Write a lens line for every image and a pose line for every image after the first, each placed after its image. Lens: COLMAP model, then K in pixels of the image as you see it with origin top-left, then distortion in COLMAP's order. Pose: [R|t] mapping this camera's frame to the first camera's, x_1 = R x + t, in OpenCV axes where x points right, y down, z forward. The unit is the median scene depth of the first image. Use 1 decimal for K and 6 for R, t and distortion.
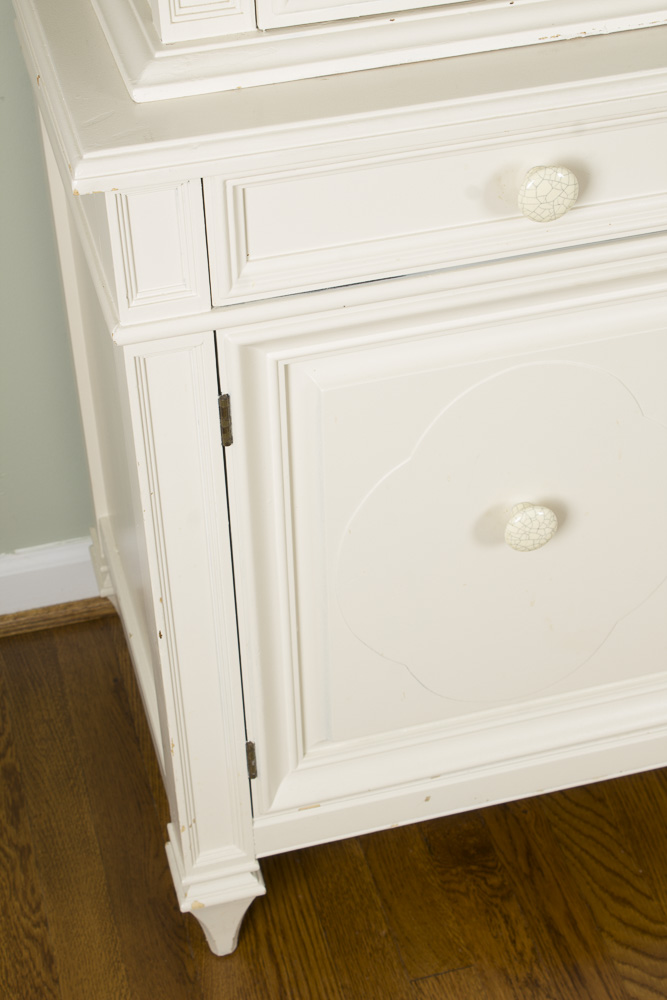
lens RADIAL K [[1786.9, 0, 333.5], [0, 1786.9, 500.0], [0, 0, 1]] dist [0.006652, 0.101380]
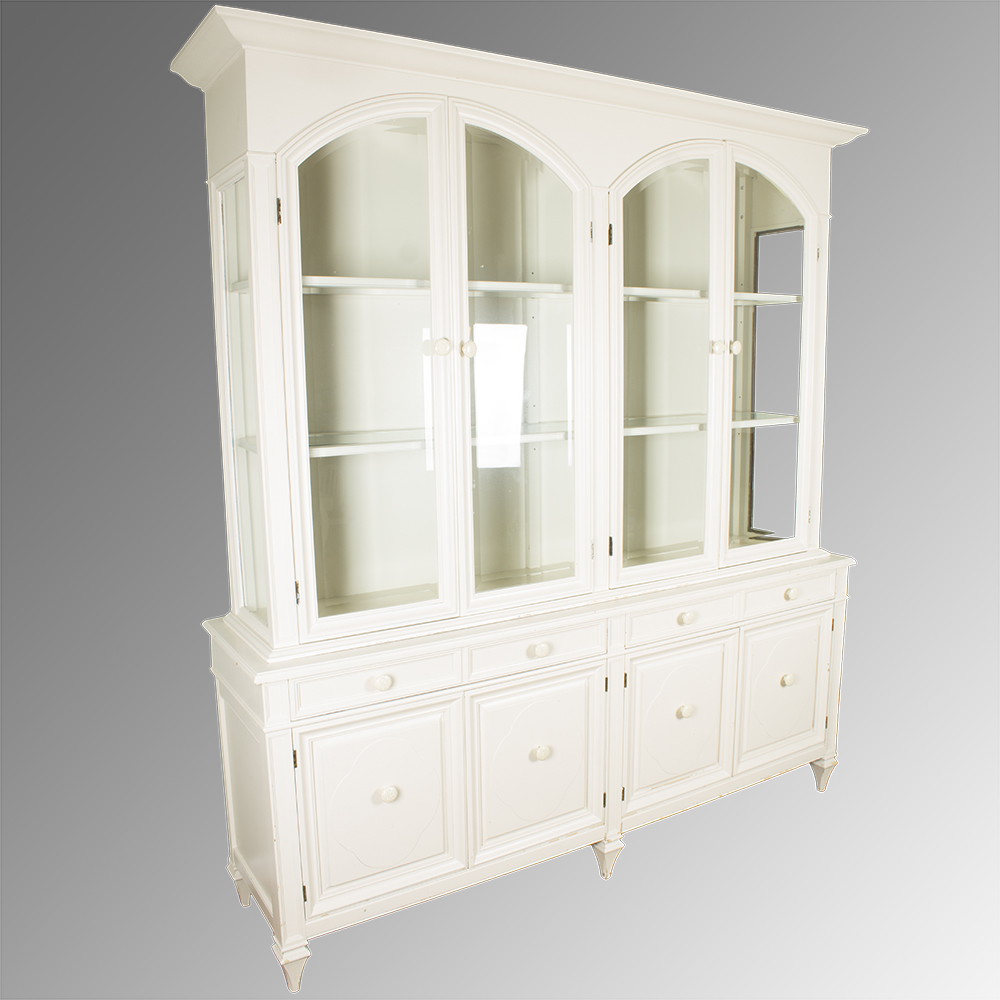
lens RADIAL K [[896.1, 0, 500.0], [0, 896.1, 500.0], [0, 0, 1]] dist [-0.149288, 0.016657]
pose [[0.961433, -0.029645, 0.273438, -0.092973], [0.167643, 0.851316, -0.497149, 0.311438], [-0.218044, 0.523815, 0.823453, -0.500704]]
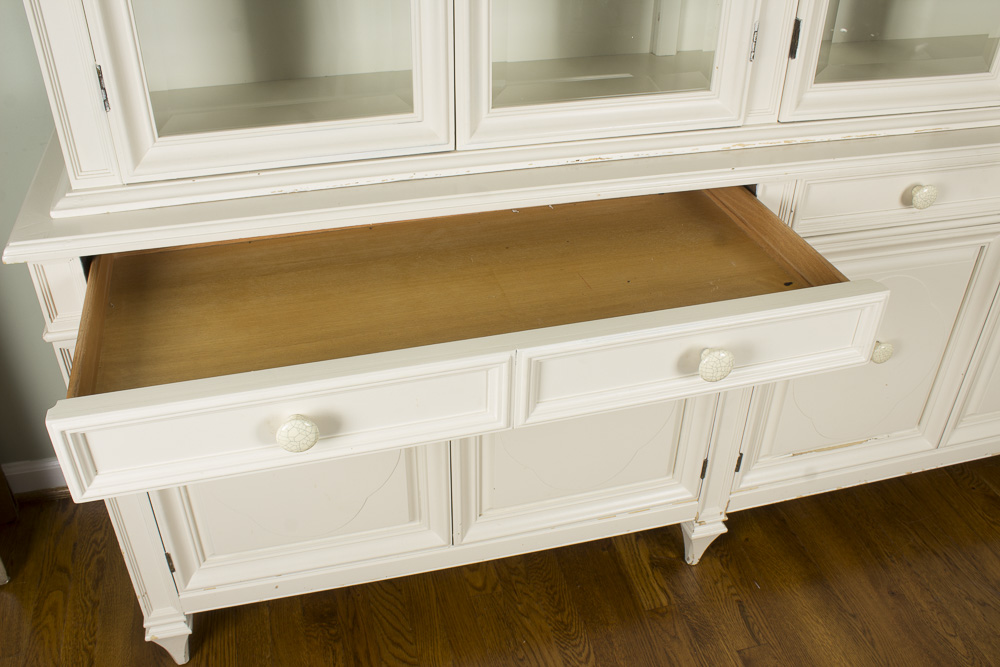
lens RADIAL K [[900.2, 0, 500.0], [0, 900.2, 333.5], [0, 0, 1]] dist [-0.141488, 0.133599]
pose [[0.999277, 0.035143, 0.014497, 0.247592], [-0.033518, 0.994402, -0.100209, -0.012489], [-0.017938, 0.099651, 0.994861, 0.037987]]
